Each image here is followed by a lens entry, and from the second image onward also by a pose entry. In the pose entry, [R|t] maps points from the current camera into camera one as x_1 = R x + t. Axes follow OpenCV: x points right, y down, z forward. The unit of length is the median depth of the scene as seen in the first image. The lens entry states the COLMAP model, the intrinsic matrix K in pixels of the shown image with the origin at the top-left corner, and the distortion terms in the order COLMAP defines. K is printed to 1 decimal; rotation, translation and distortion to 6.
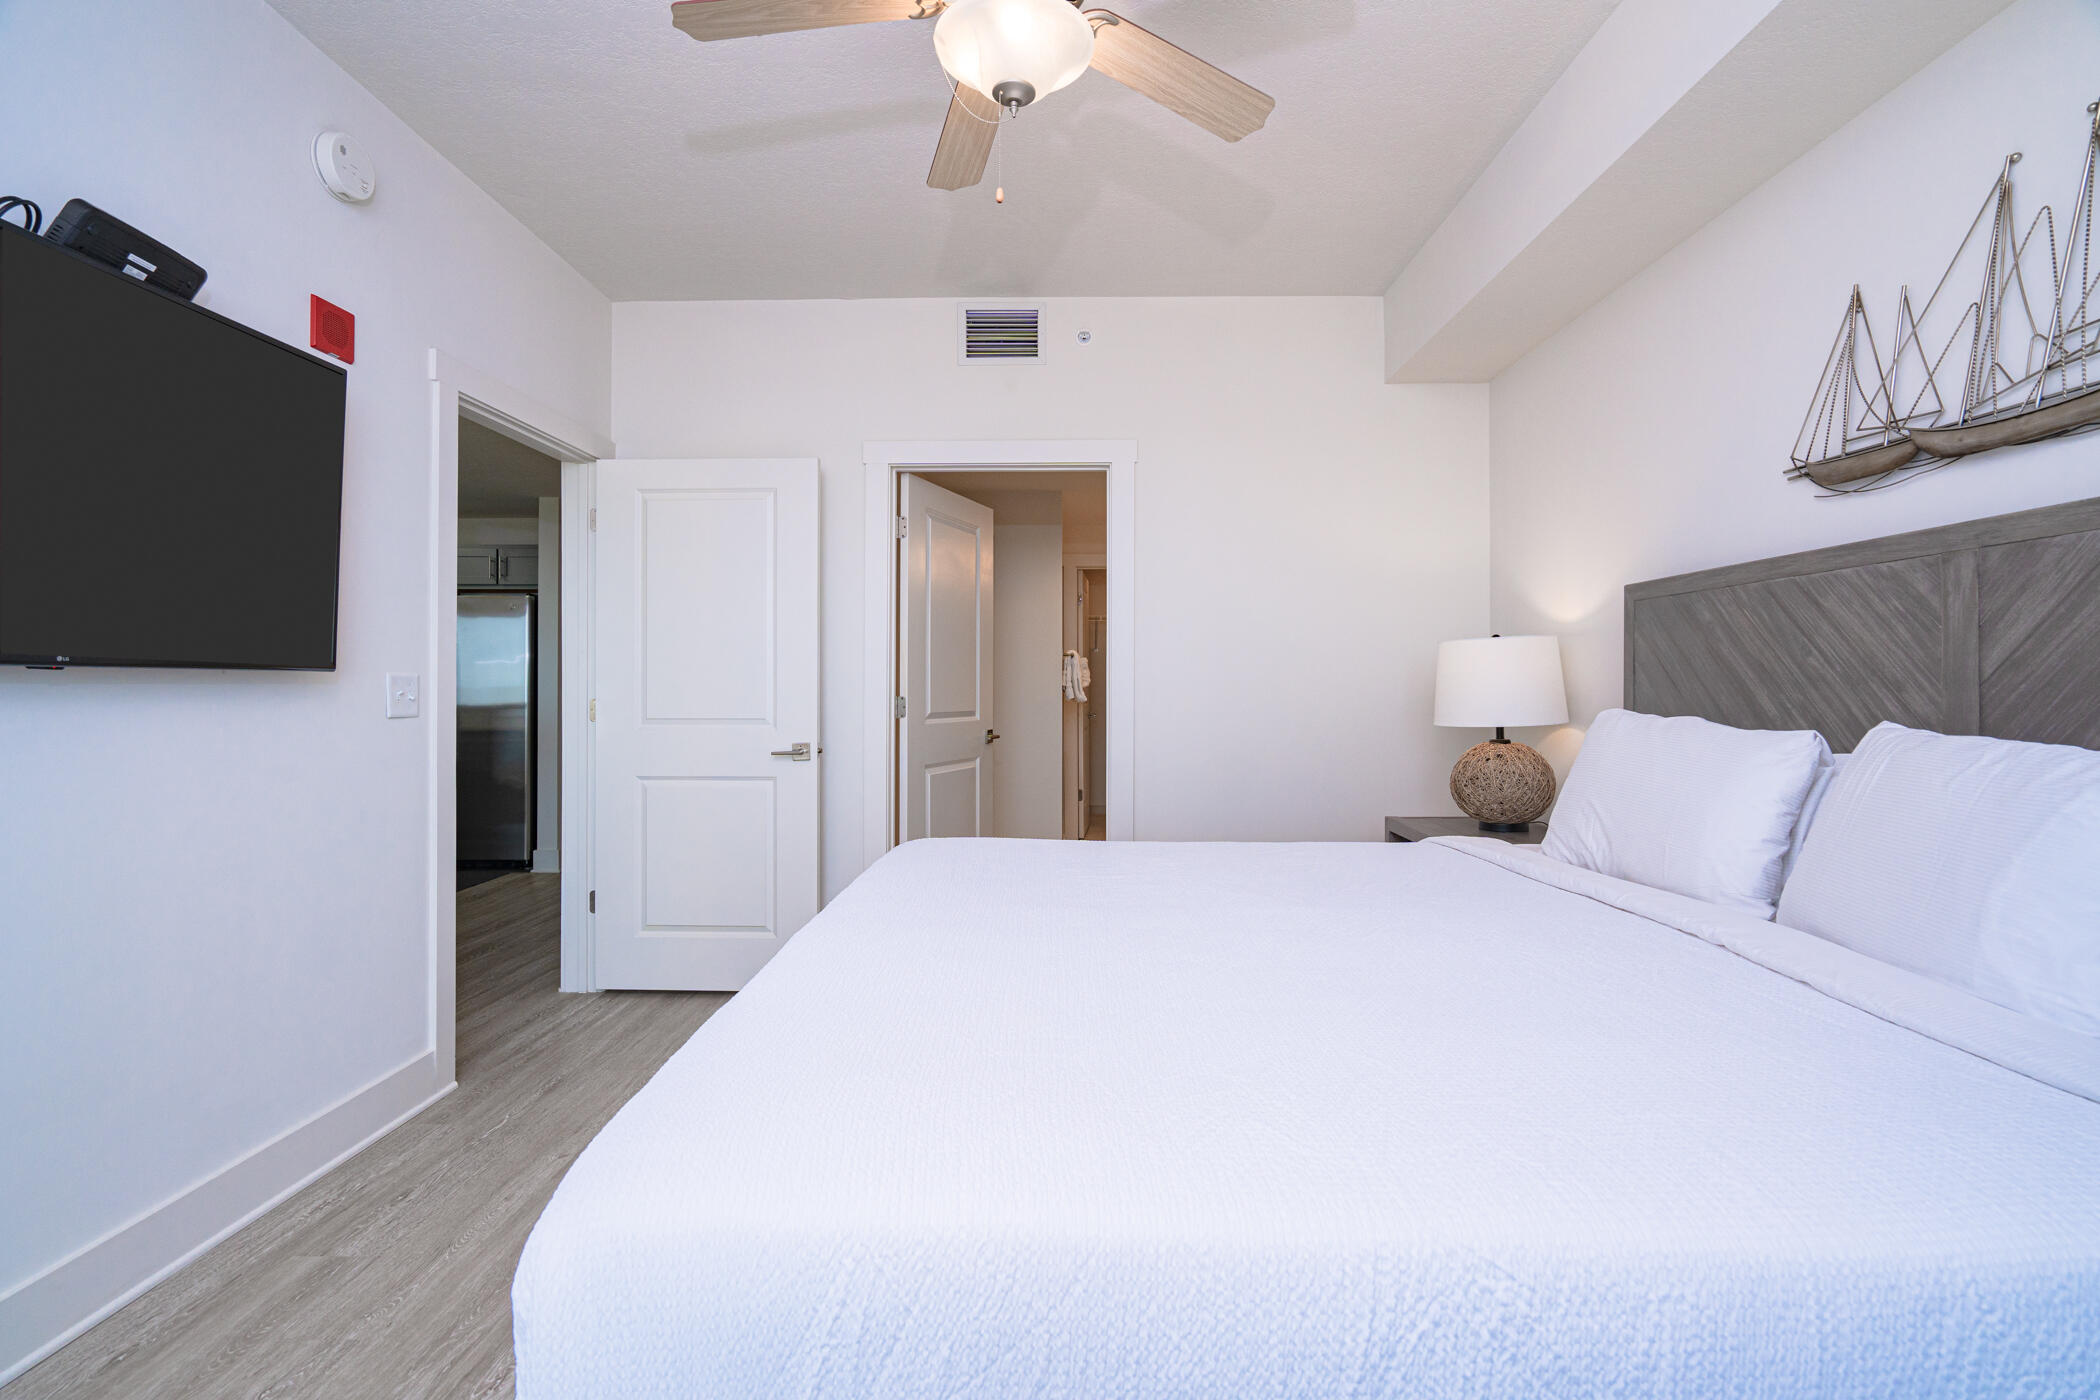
lens RADIAL K [[949.6, 0, 1047.8], [0, 949.6, 680.6], [0, 0, 1]] dist [-0.005352, 0.000875]
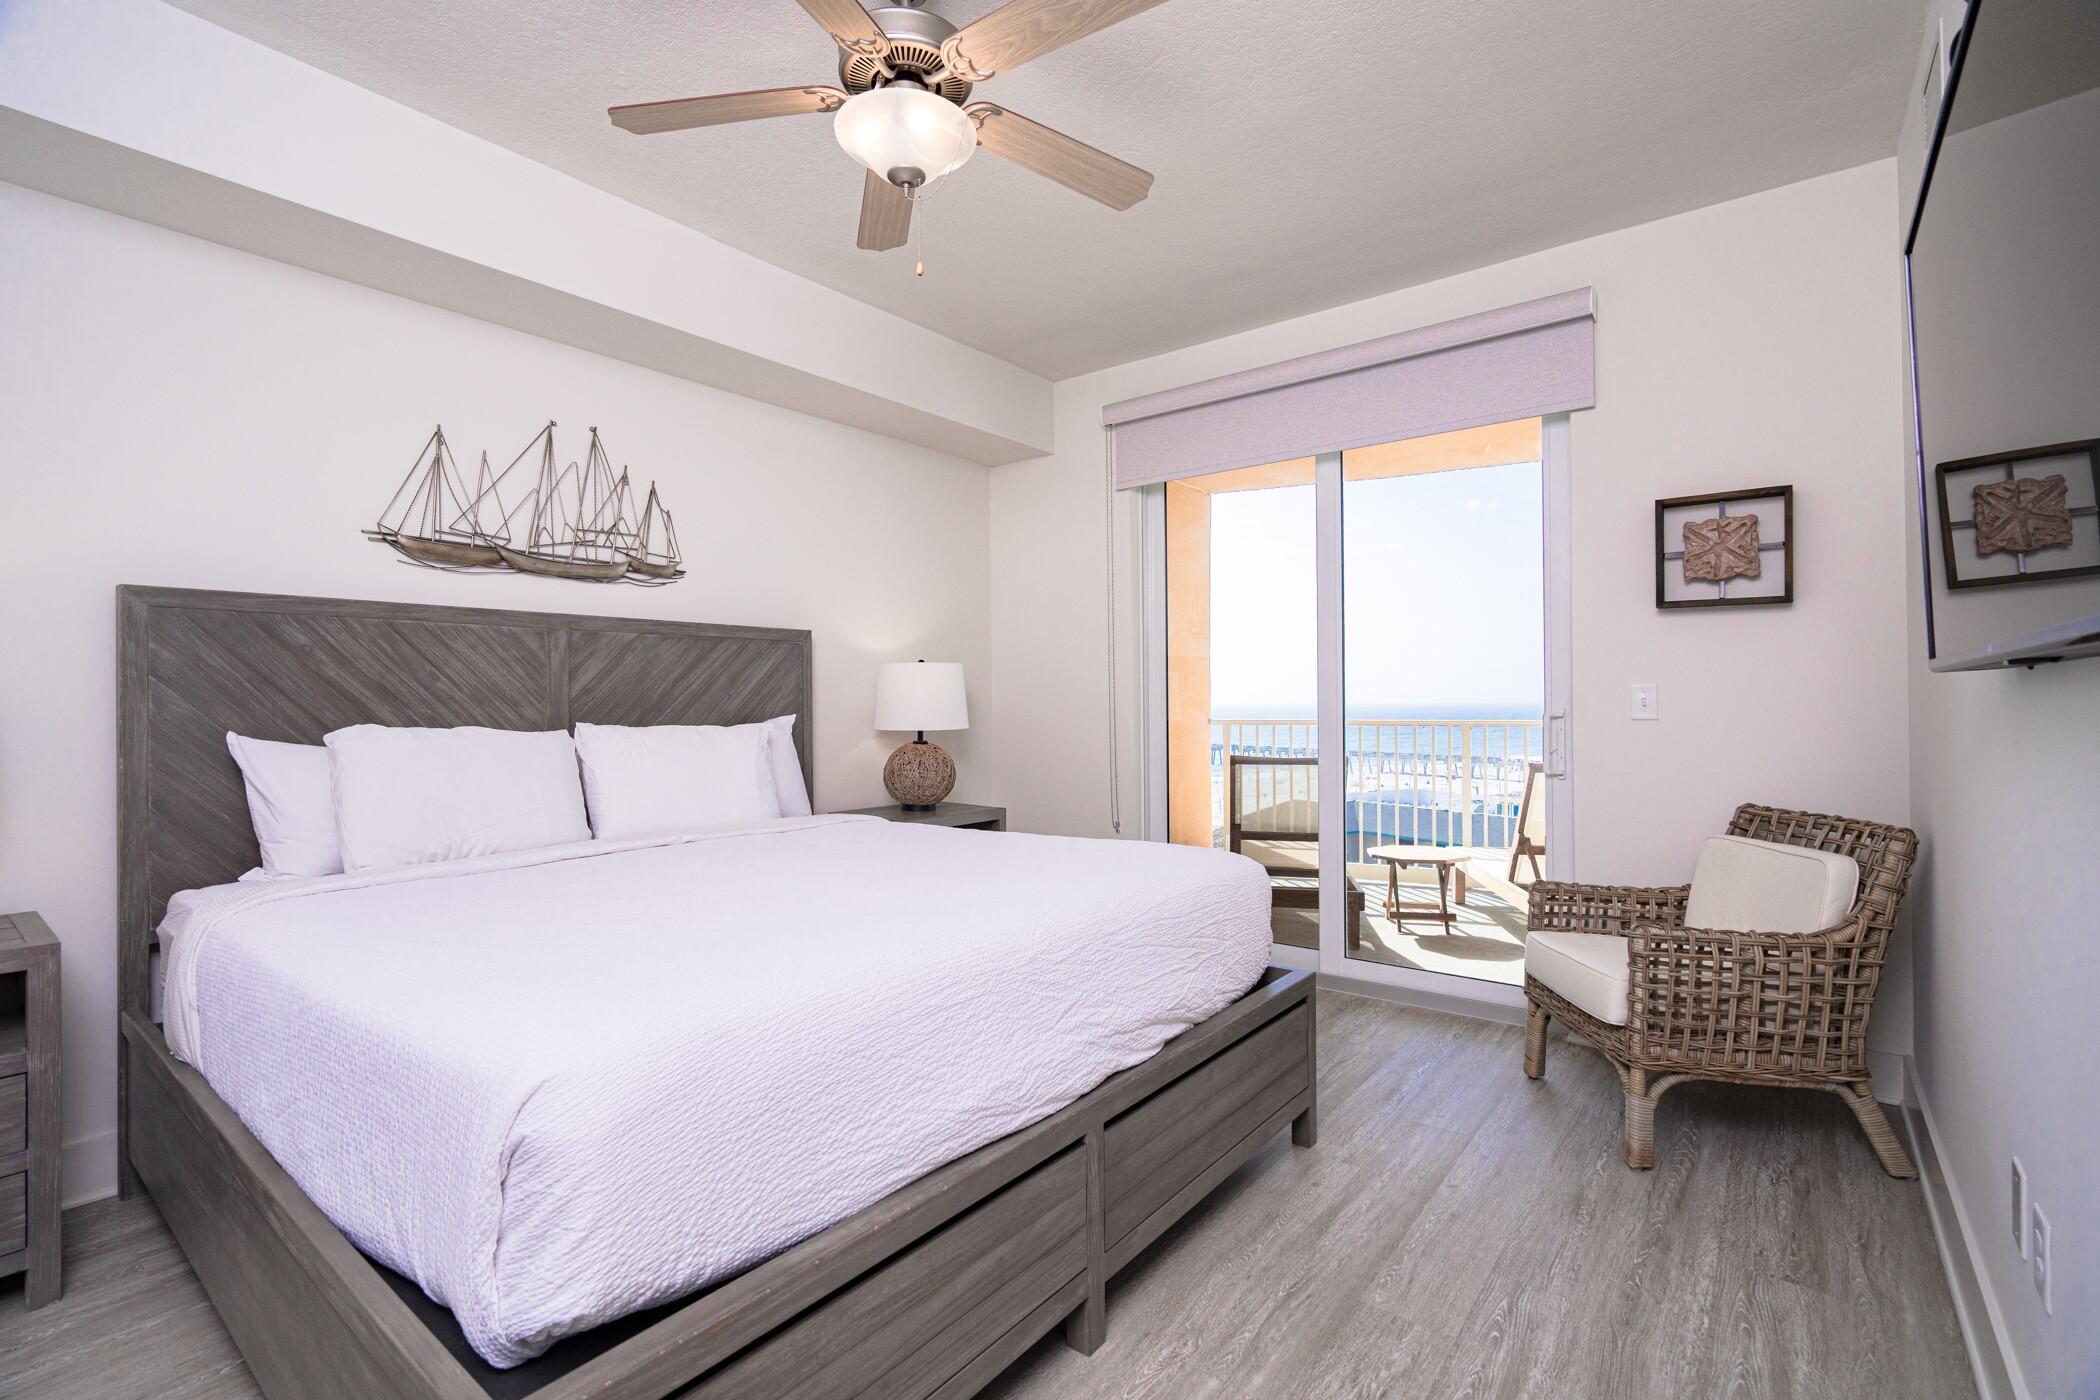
lens RADIAL K [[944.0, 0, 1047.8], [0, 944.0, 695.0], [0, 0, 1]] dist [-0.002076, 0.000750]
pose [[-0.796704, 0.007981, 0.604318, -0.776358], [0.000633, 0.999923, -0.012371, 0.011934], [-0.604370, -0.009473, -0.796647, 1.641212]]
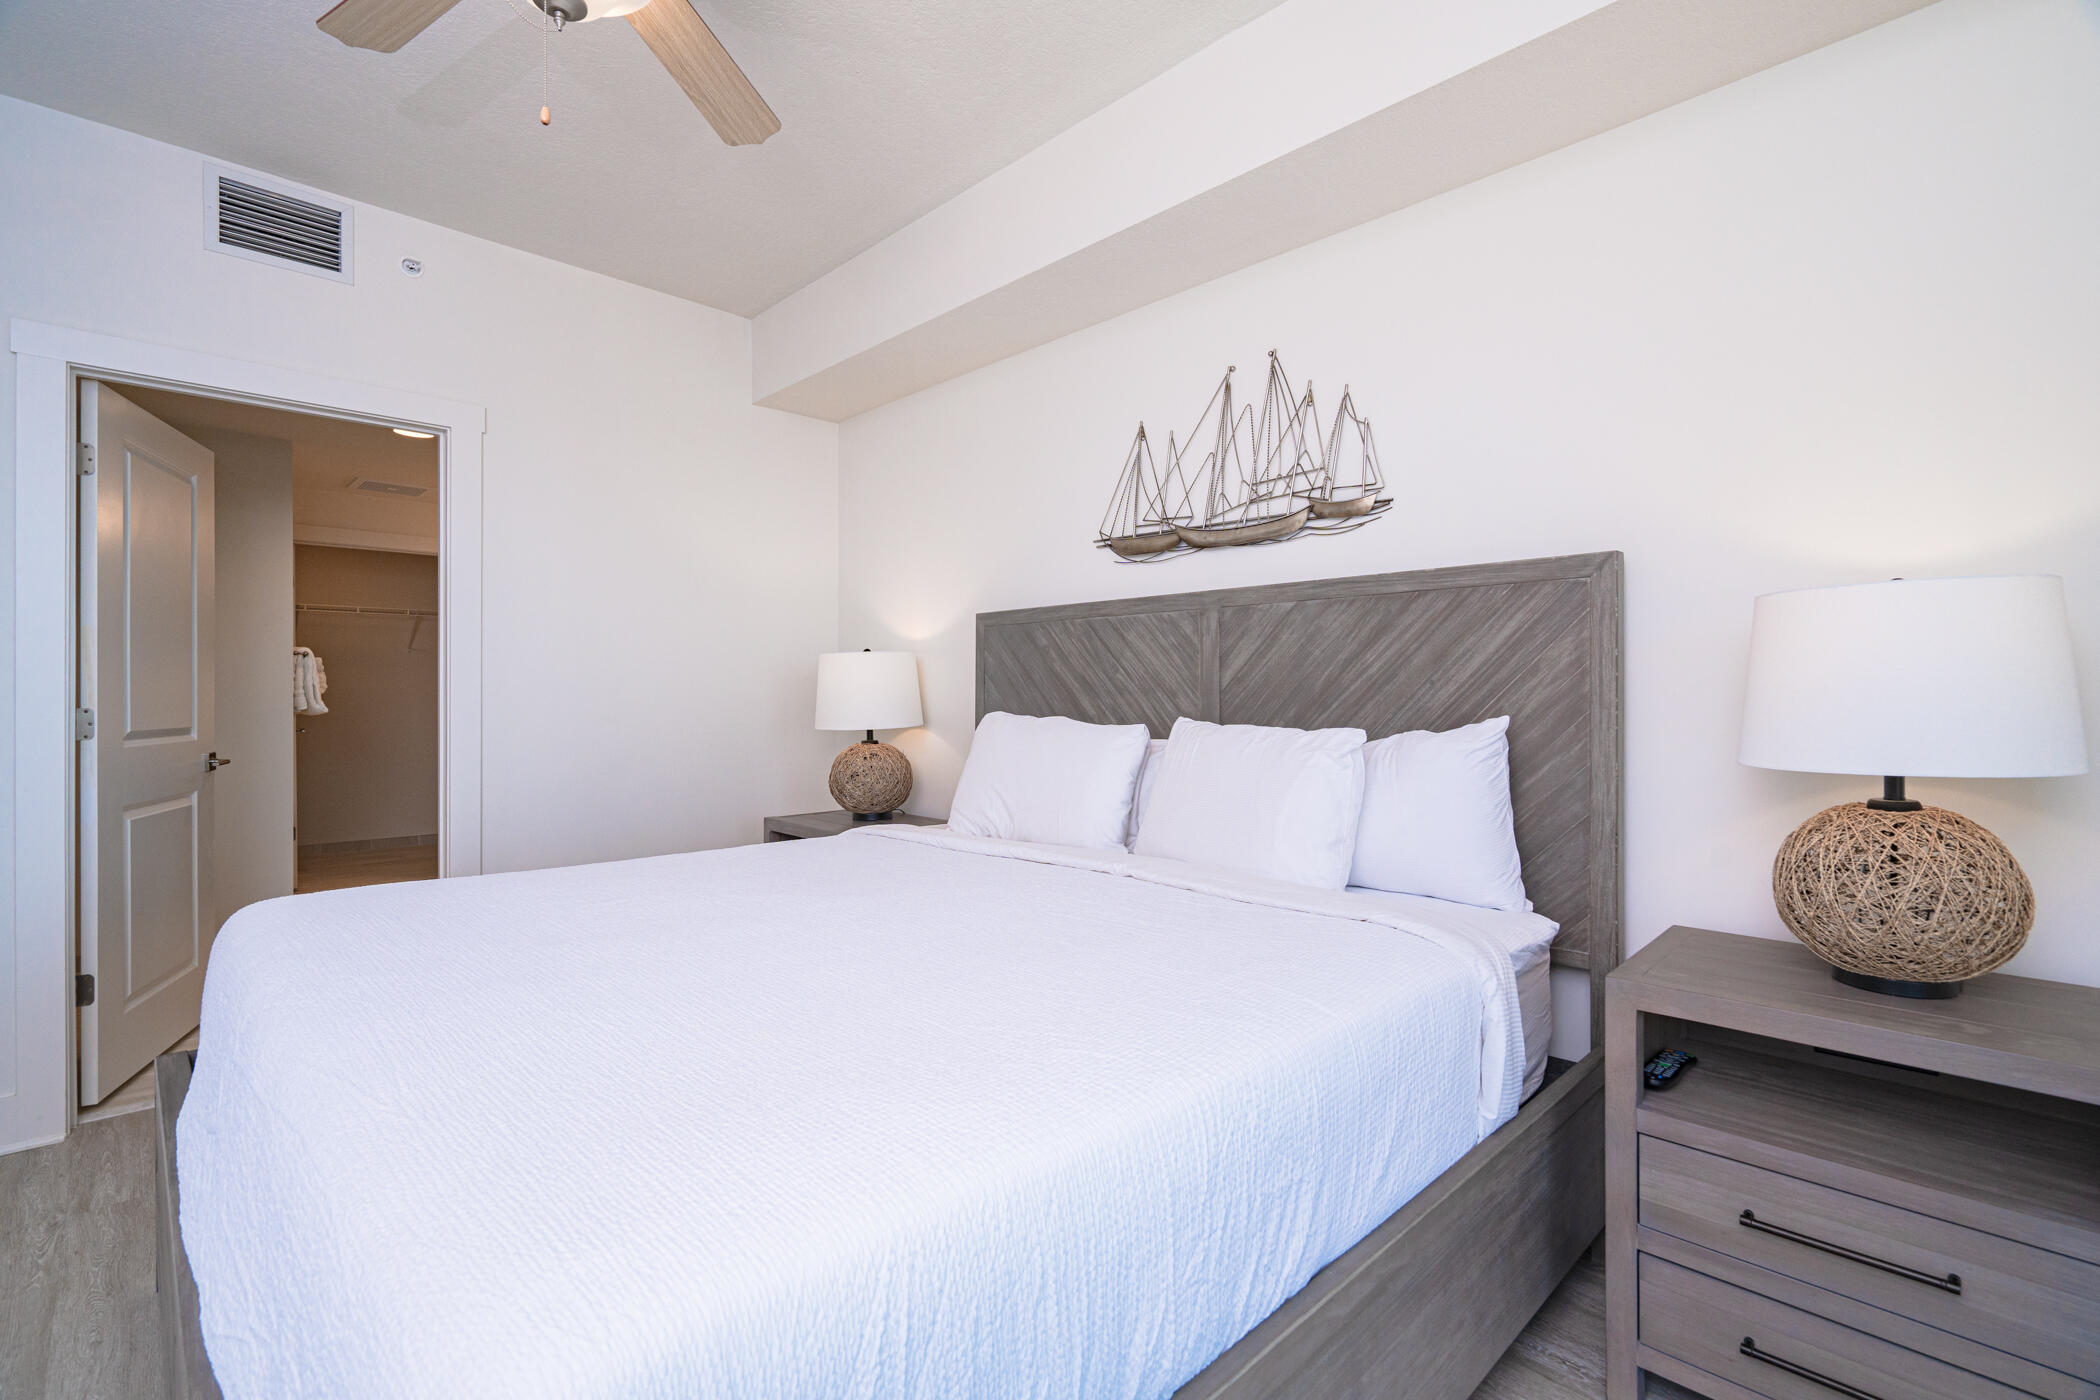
lens RADIAL K [[944.0, 0, 1047.8], [0, 944.0, 695.0], [0, 0, 1]] dist [-0.002076, 0.000750]
pose [[0.701154, 0.000191, 0.713010, -0.306780], [-0.004732, 0.999979, 0.004385, 0.001958], [-0.712994, -0.006448, 0.701140, 0.074175]]
